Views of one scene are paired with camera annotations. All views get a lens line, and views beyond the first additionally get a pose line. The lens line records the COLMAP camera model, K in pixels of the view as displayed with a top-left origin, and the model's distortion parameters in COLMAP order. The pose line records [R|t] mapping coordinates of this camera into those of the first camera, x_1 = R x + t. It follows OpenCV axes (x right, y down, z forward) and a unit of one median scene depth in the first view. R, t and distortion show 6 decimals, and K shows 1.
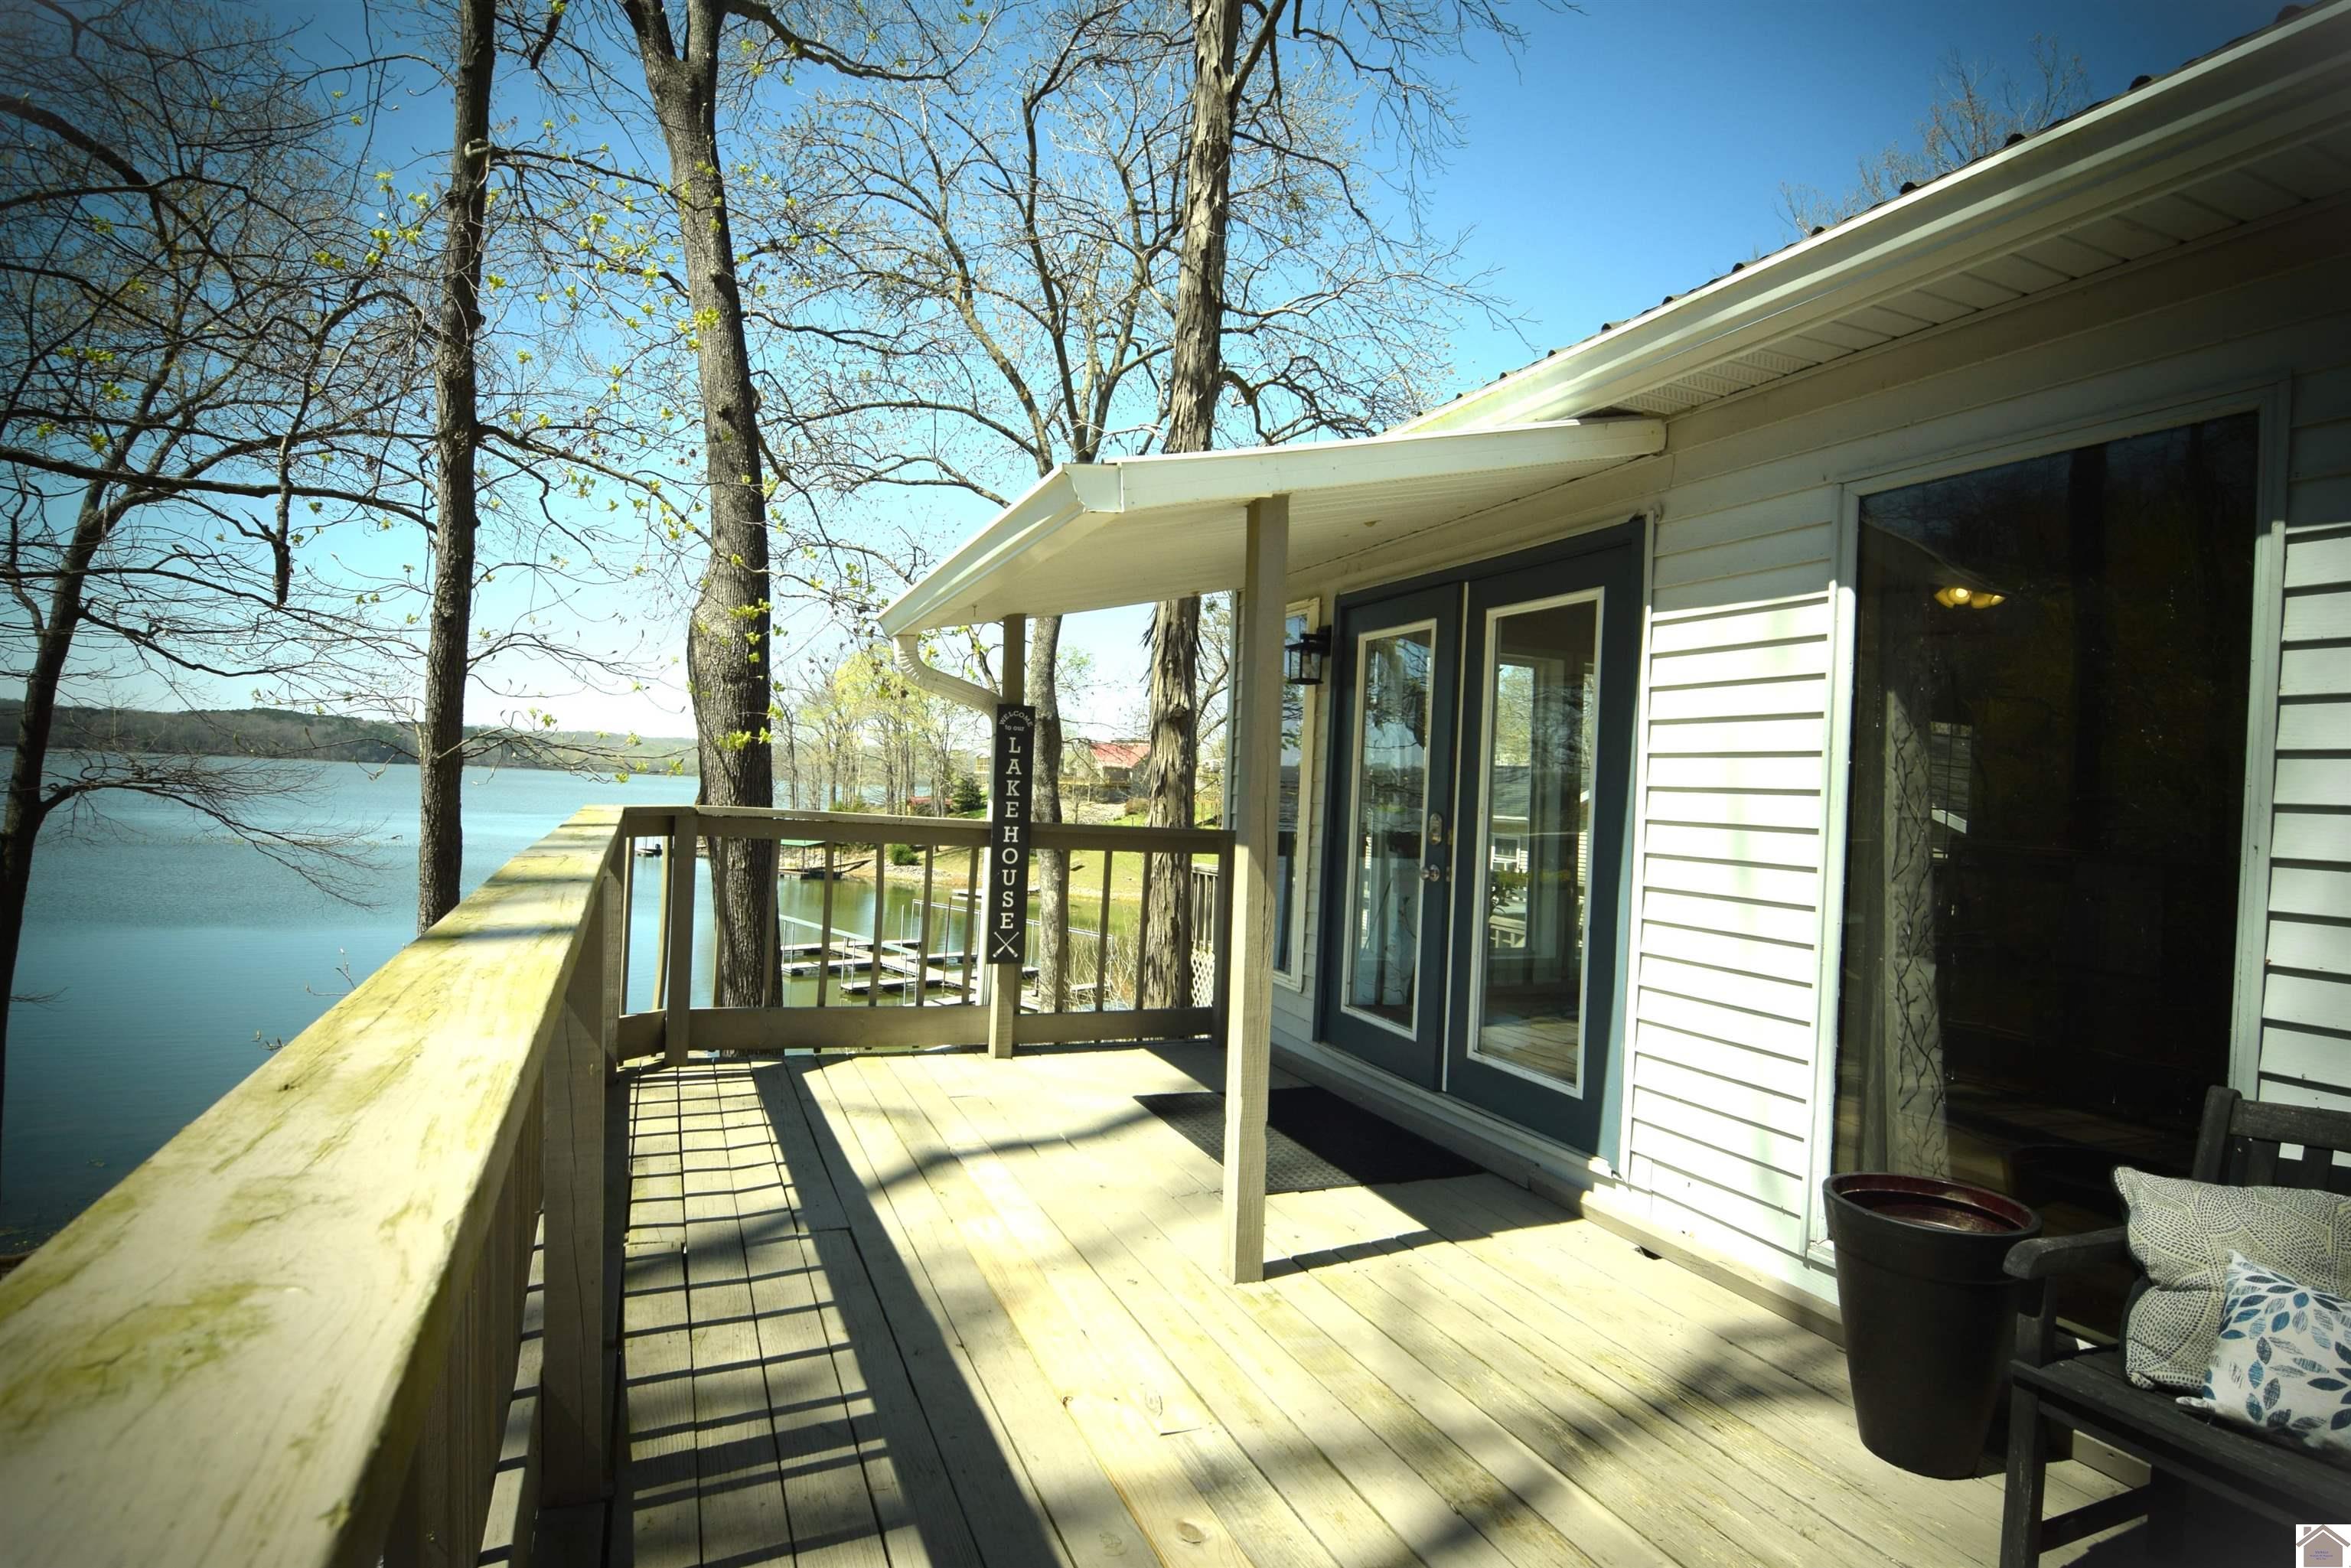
lens RADIAL K [[1138.3, 0, 1174.5], [0, 1138.3, 791.6], [0, 0, 1]] dist [-0.009575, -0.007850]
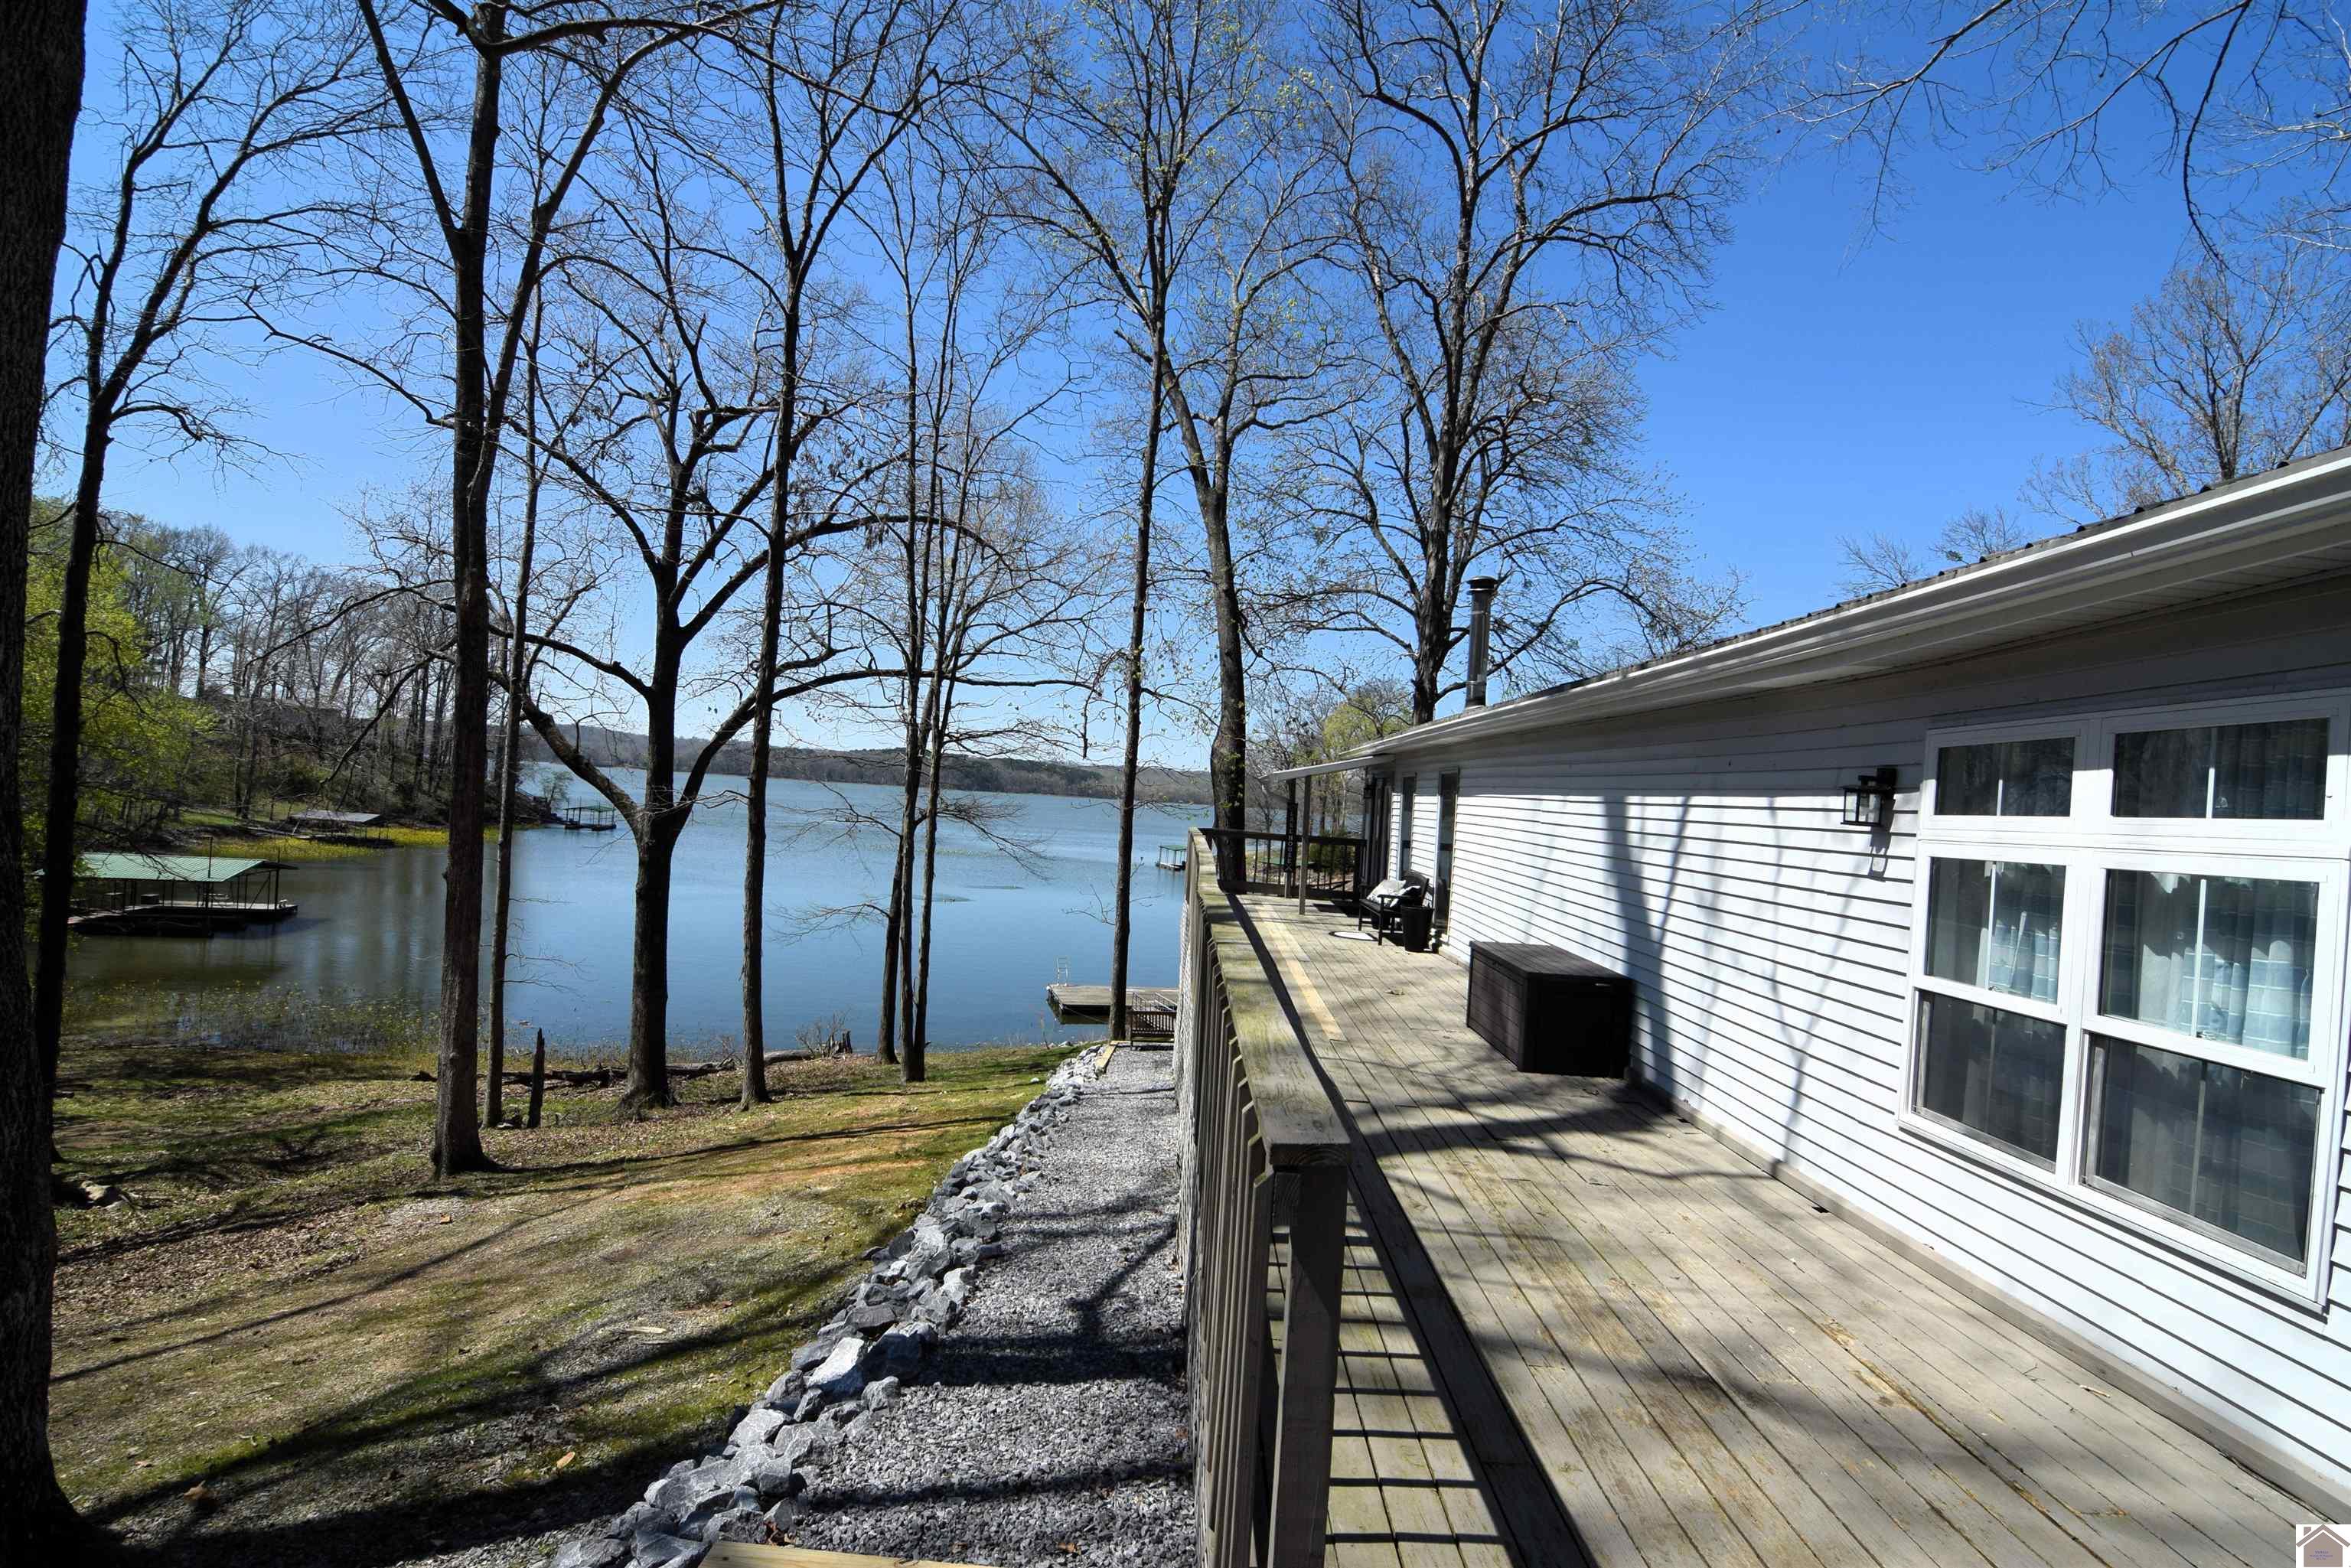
lens RADIAL K [[1138.3, 0, 1174.5], [0, 1138.3, 791.6], [0, 0, 1]] dist [-0.009575, -0.007850]
pose [[0.908831, 0.012371, -0.416981, 0.271296], [-0.024348, 0.999429, -0.023415, -0.003898], [0.416453, 0.031433, 0.908614, -0.652837]]
